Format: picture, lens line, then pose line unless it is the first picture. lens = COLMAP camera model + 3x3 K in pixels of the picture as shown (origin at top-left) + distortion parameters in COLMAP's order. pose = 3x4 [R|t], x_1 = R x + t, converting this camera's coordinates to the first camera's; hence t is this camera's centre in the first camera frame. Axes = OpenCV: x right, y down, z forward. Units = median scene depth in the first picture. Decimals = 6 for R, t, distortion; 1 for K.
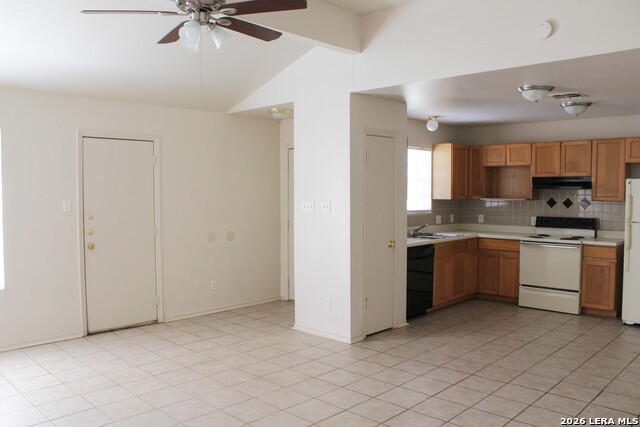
lens RADIAL K [[530.0, 0, 316.1], [0, 530.0, 214.3], [0, 0, 1]] dist [-0.153834, 0.122172]
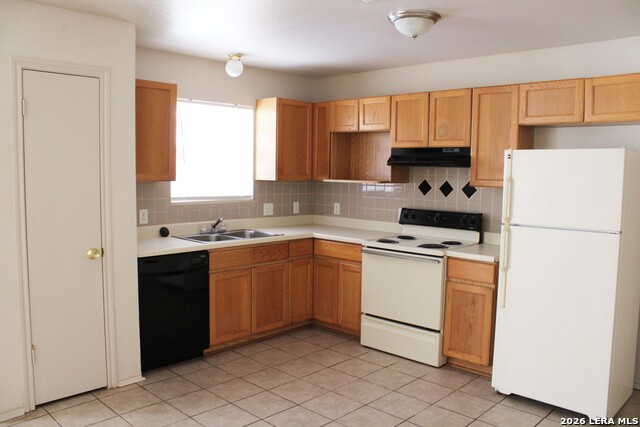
lens RADIAL K [[530.0, 0, 321.5], [0, 530.0, 212.6], [0, 0, 1]] dist [-0.153834, 0.122172]
pose [[0.999880, 0.014843, 0.004363, 0.376053], [-0.014997, 0.999179, 0.037646, -0.016342], [-0.003800, -0.037707, 0.999282, 0.381387]]
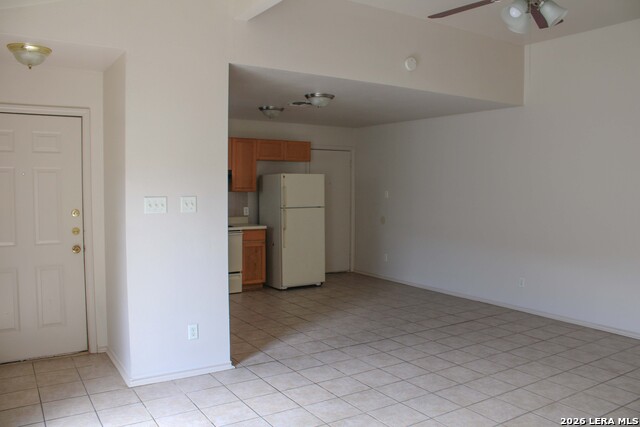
lens RADIAL K [[530.0, 0, 320.4], [0, 530.0, 217.9], [0, 0, 1]] dist [-0.153834, 0.122172]
pose [[0.218421, -0.059961, 0.974011, -0.599599], [0.034375, 0.997964, 0.053727, -0.025928], [-0.975249, 0.021747, 0.220037, 0.588581]]
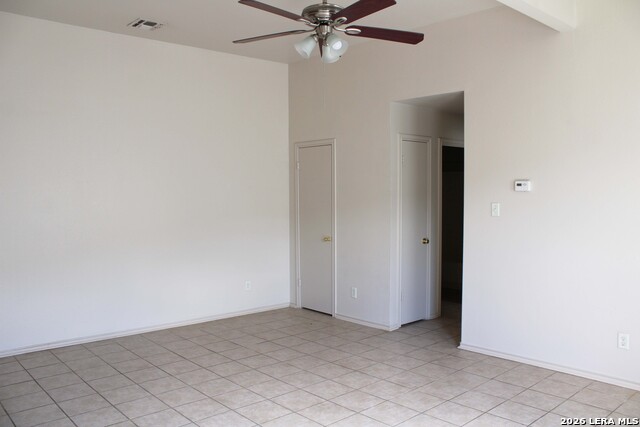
lens RADIAL K [[530.0, 0, 317.1], [0, 530.0, 213.6], [0, 0, 1]] dist [-0.153834, 0.122172]
pose [[-0.997732, 0.006971, 0.066943, -0.141052], [0.012737, 0.996205, 0.086103, -0.046817], [-0.066089, 0.086760, -0.994035, 1.061336]]
